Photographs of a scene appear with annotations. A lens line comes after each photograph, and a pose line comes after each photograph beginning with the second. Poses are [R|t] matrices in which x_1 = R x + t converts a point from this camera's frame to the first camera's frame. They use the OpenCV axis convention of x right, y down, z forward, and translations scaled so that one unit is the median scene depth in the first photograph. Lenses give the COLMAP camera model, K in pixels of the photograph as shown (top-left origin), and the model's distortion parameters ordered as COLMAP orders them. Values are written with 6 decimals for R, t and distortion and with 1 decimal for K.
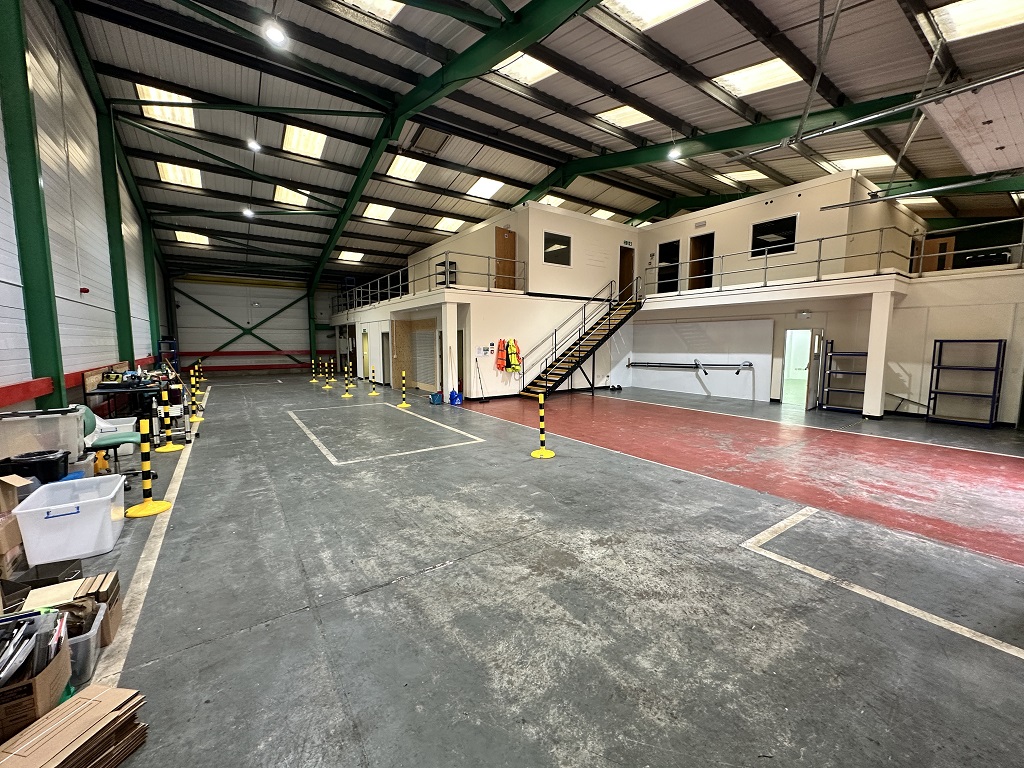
lens RADIAL K [[406.9, 0, 512.0], [0, 406.9, 384.0], [0, 0, 1]] dist [-0.002219, 0.000149]
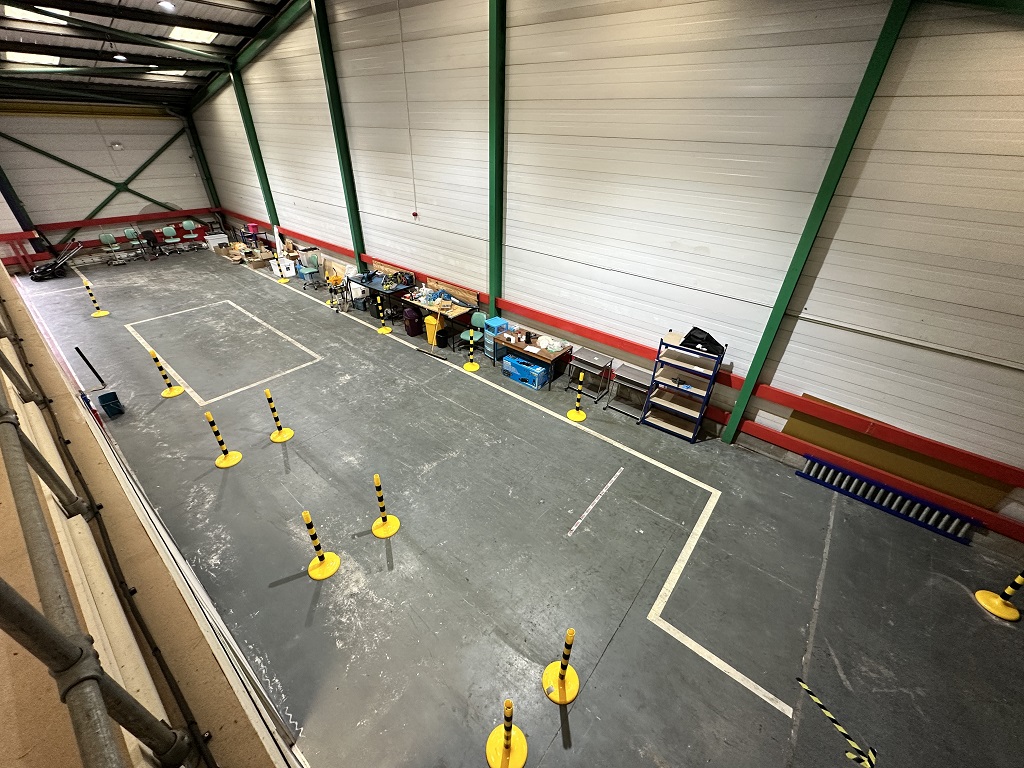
lens RADIAL K [[406.9, 0, 512.0], [0, 406.9, 384.0], [0, 0, 1]] dist [-0.002219, 0.000149]
pose [[-0.962797, 0.122136, -0.241050, -1.465398], [-0.054867, 0.785093, 0.616942, -0.962638], [0.264598, 0.607216, -0.749184, 3.669859]]
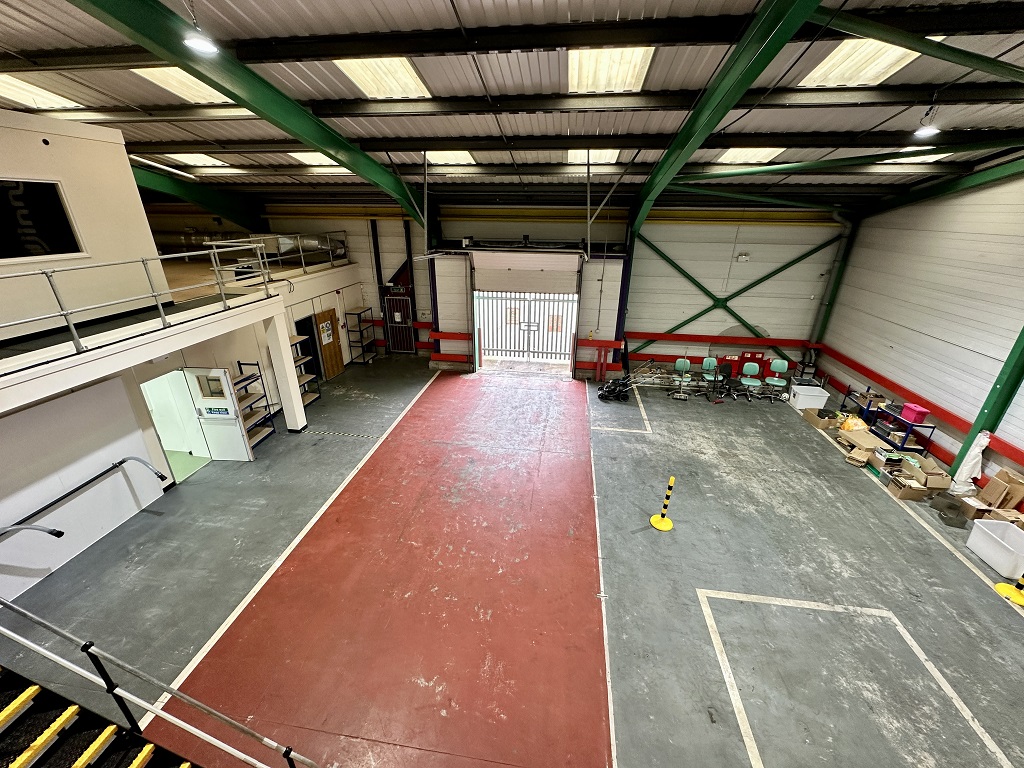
lens RADIAL K [[406.9, 0, 512.0], [0, 406.9, 384.0], [0, 0, 1]] dist [-0.002219, 0.000149]
pose [[-0.731810, -0.276261, 0.623004, -0.260320], [0.061203, 0.883820, 0.463807, -0.857939], [-0.678755, 0.377549, -0.629880, 2.240041]]
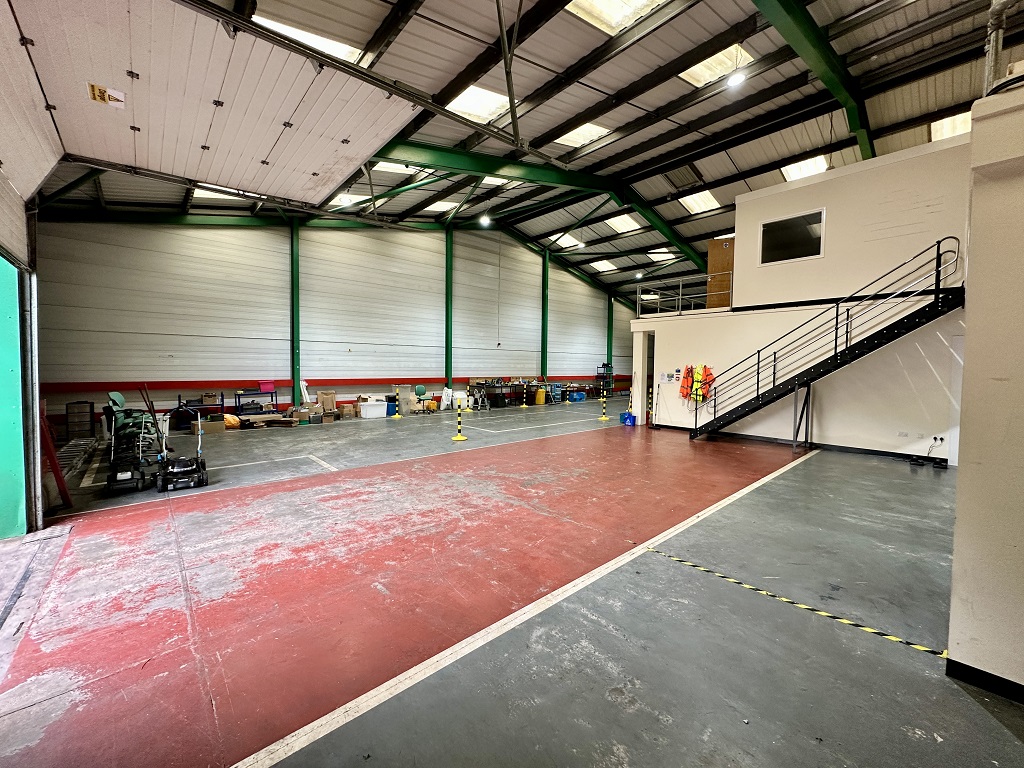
lens RADIAL K [[406.9, 0, 512.0], [0, 406.9, 384.0], [0, 0, 1]] dist [-0.002219, 0.000149]
pose [[0.125773, 0.045325, -0.991023, 1.962839], [-0.114650, 0.992926, 0.030862, -0.123156], [0.985412, 0.109739, 0.130079, 1.189656]]
